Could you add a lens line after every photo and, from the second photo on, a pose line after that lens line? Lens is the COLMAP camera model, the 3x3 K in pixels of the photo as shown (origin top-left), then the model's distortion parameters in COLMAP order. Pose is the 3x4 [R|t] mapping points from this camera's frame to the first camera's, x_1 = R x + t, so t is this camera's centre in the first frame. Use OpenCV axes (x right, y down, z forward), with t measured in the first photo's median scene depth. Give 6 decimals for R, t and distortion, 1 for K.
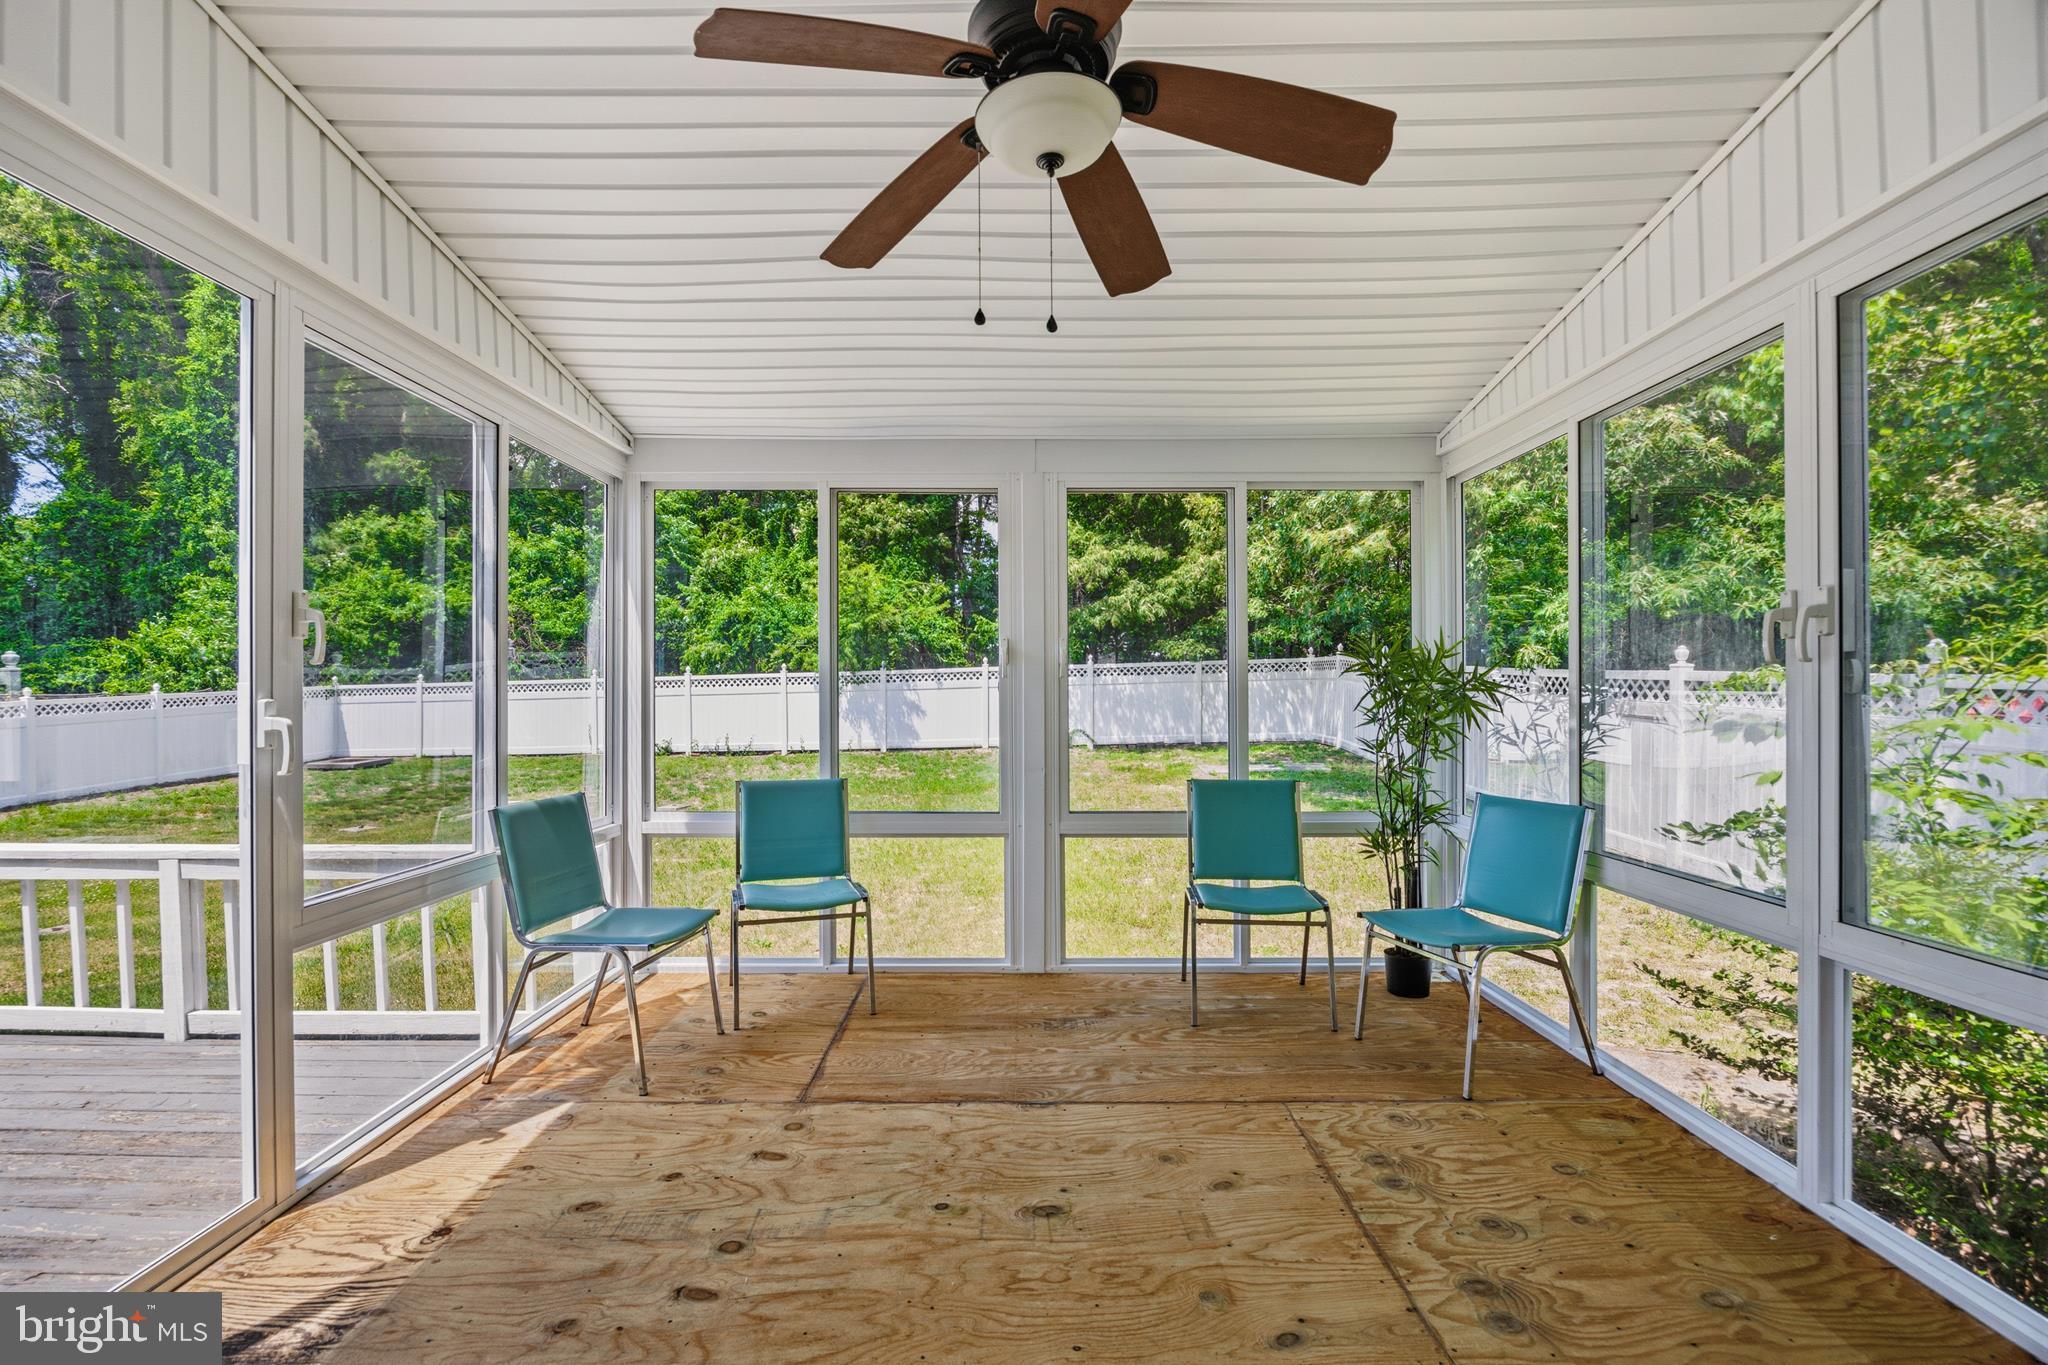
lens RADIAL K [[868.2, 0, 1024.0], [0, 868.2, 682.5], [0, 0, 1]] dist [-0.004483, -0.000036]
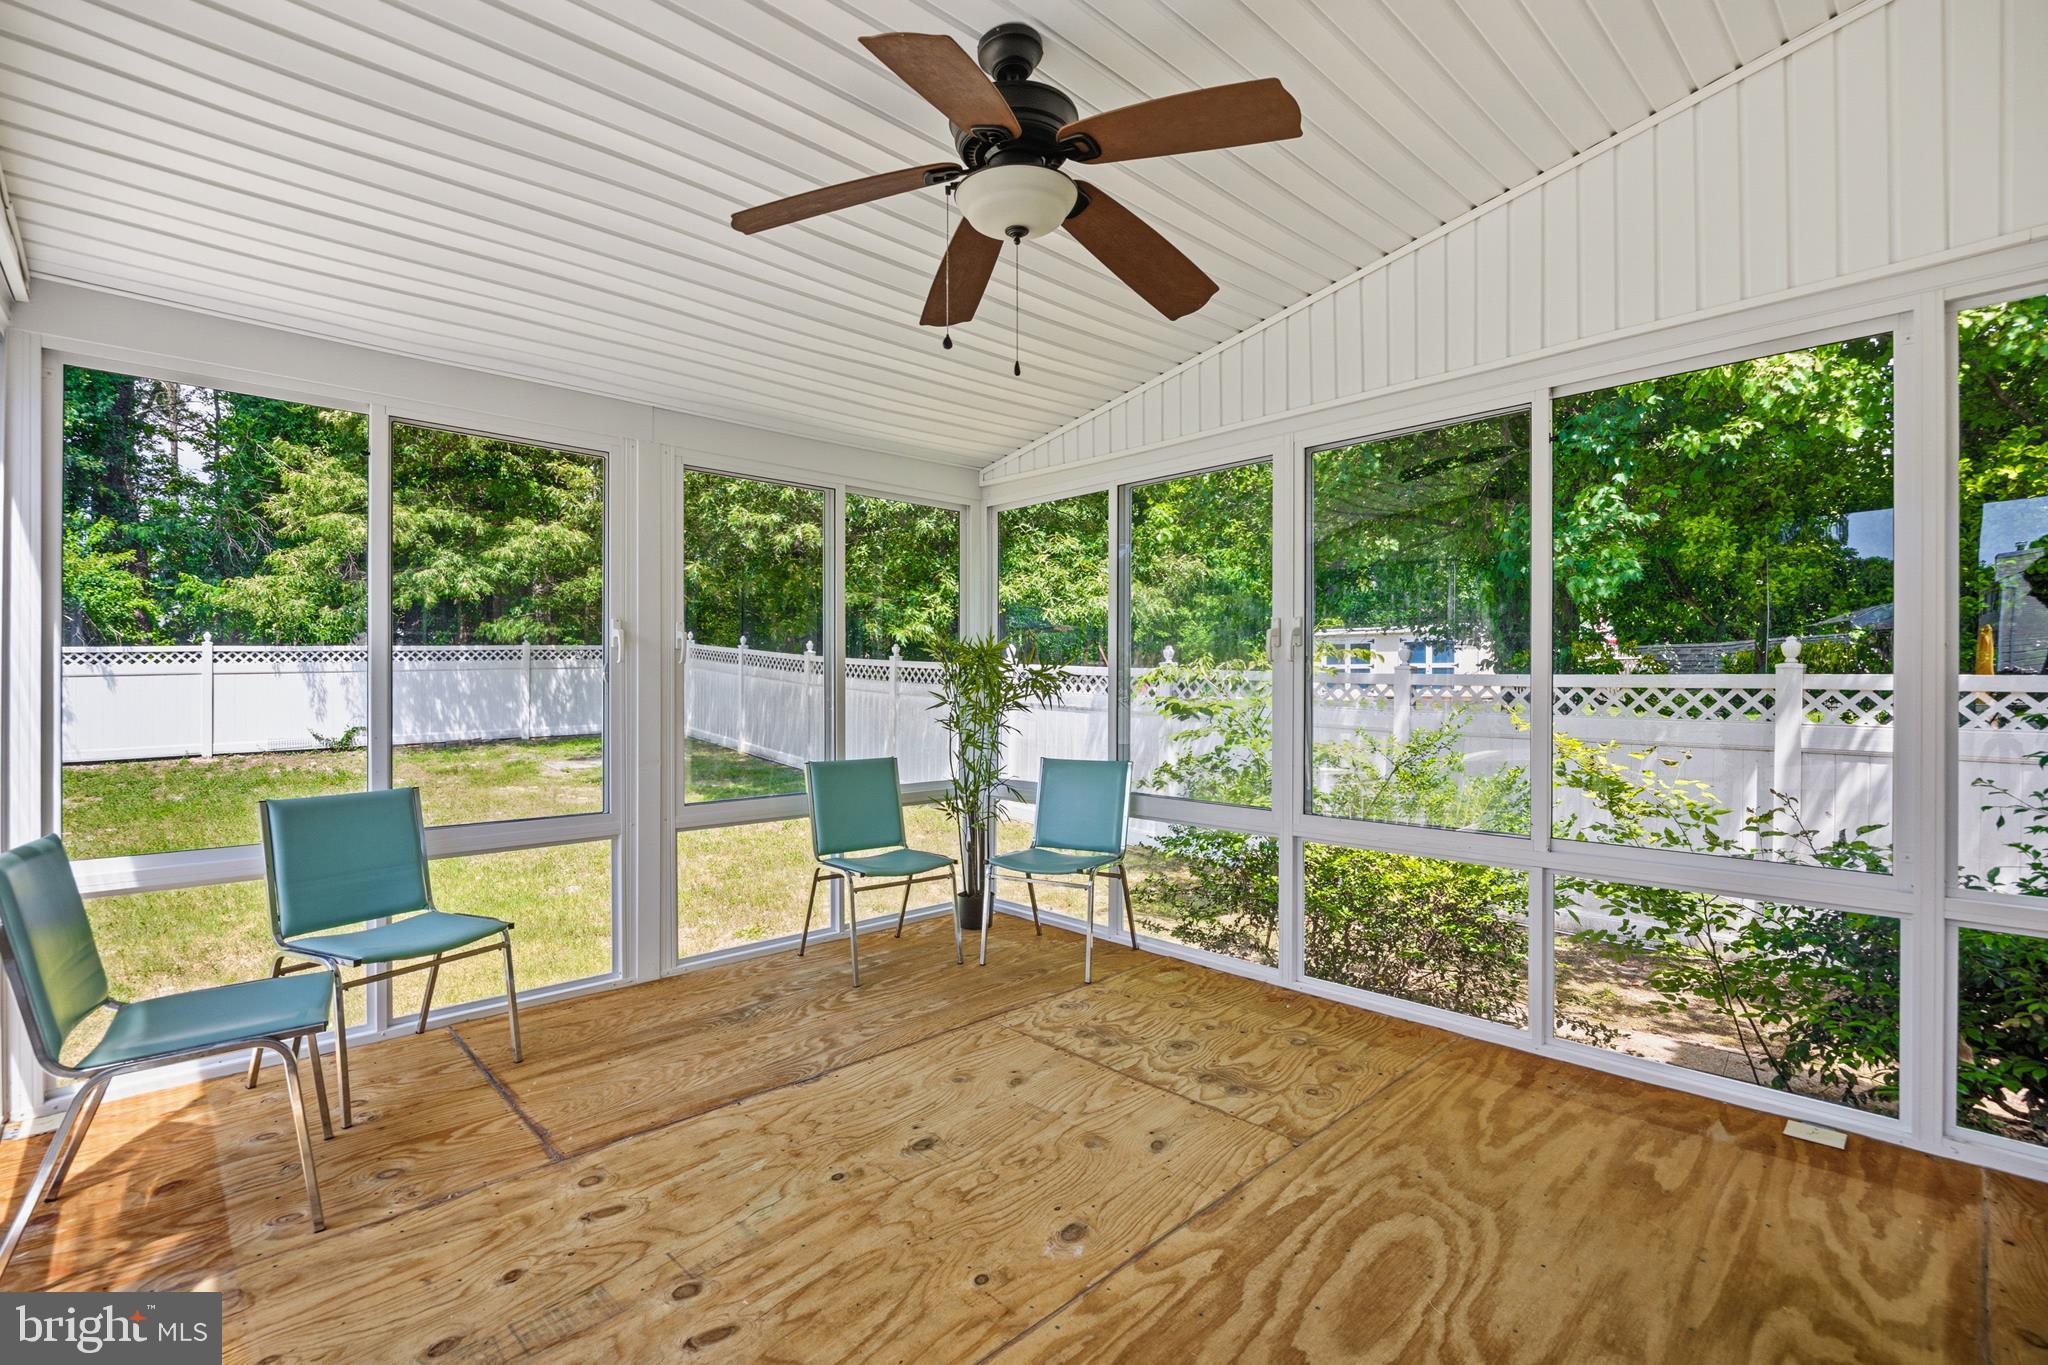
lens RADIAL K [[881.4, 0, 1020.2], [0, 881.4, 652.5], [0, 0, 1]] dist [0.000969, -0.000117]
pose [[0.738333, 0.027432, 0.673878, -0.345635], [-0.011659, 0.999542, -0.027915, 0.008658], [-0.674336, 0.012754, 0.738315, 0.044683]]
